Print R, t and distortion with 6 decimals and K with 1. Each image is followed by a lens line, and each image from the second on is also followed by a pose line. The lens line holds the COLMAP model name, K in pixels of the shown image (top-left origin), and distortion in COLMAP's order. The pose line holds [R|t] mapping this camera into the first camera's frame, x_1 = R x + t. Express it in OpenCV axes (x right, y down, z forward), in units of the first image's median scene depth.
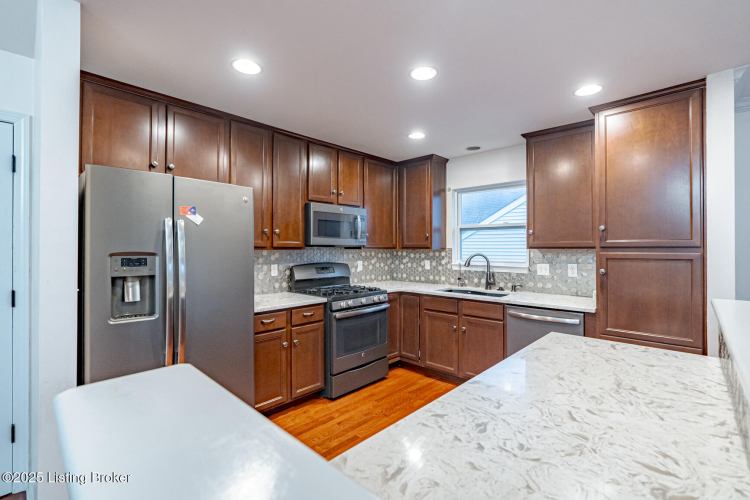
lens RADIAL K [[343.6, 0, 376.9], [0, 343.6, 251.2], [0, 0, 1]] dist [0.002579, 0.000114]
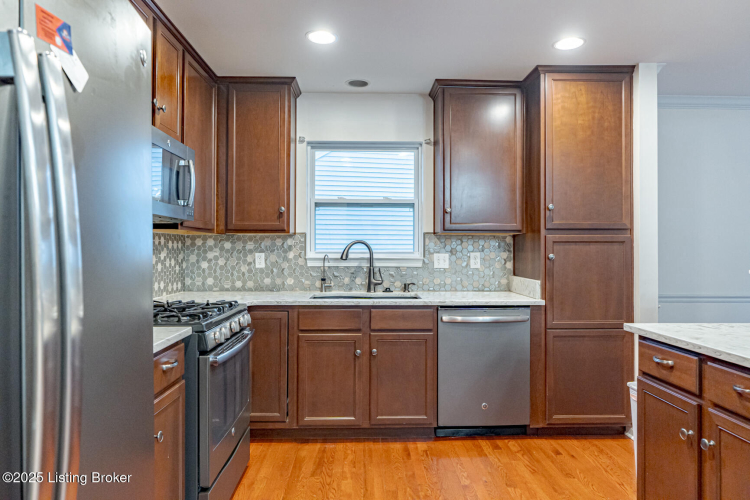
lens RADIAL K [[486.3, 0, 376.5], [0, 486.3, 246.9], [0, 0, 1]] dist [0.001594, -0.000717]
pose [[0.712991, 0.004596, 0.701158, -0.366563], [0.004907, 0.999921, -0.011544, 0.032262], [-0.701156, 0.011671, 0.712913, 0.303255]]
